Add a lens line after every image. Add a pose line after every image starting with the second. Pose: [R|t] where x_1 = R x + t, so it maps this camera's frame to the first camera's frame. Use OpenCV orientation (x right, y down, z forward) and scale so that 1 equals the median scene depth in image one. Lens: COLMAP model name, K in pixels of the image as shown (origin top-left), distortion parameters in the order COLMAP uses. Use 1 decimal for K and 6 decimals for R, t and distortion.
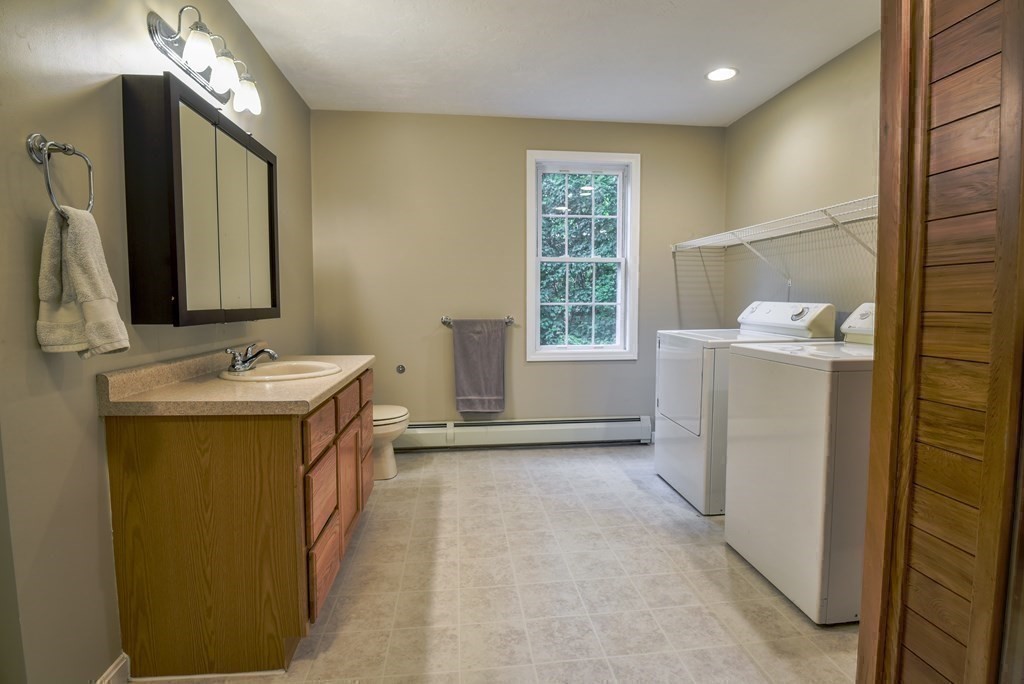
lens RADIAL K [[535.1, 0, 519.9], [0, 535.1, 341.6], [0, 0, 1]] dist [-0.029033, -0.000872]
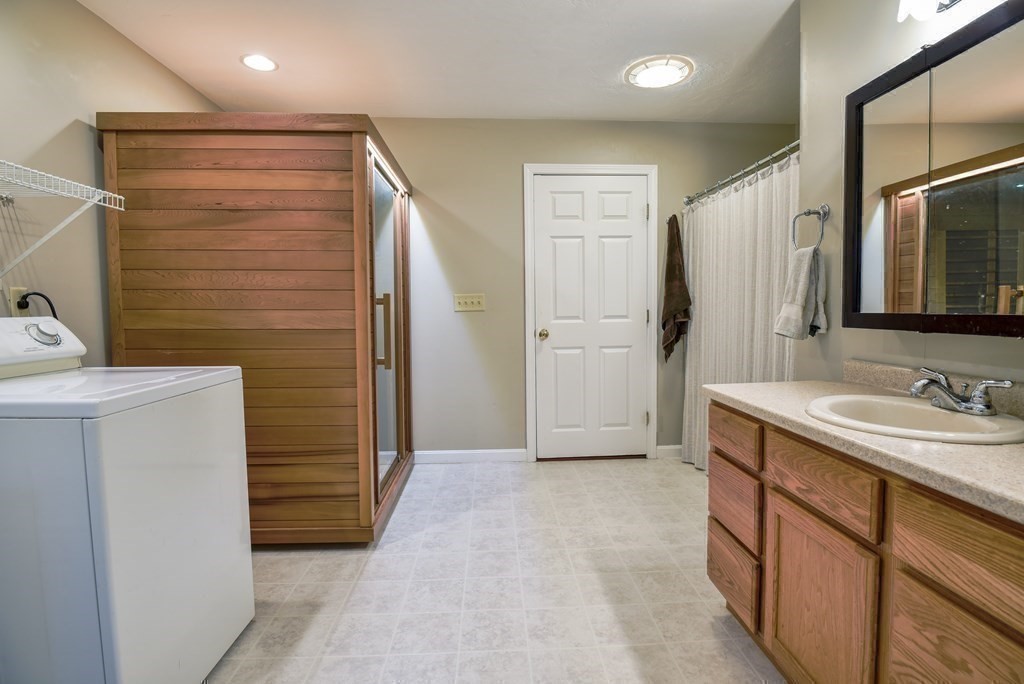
lens RADIAL K [[535.1, 0, 519.9], [0, 535.1, 341.6], [0, 0, 1]] dist [-0.029033, -0.000872]
pose [[-0.997940, 0.008930, 0.063528, -0.041147], [0.017574, 0.990436, 0.136849, -0.142260], [-0.061698, 0.137684, -0.988553, 1.886911]]
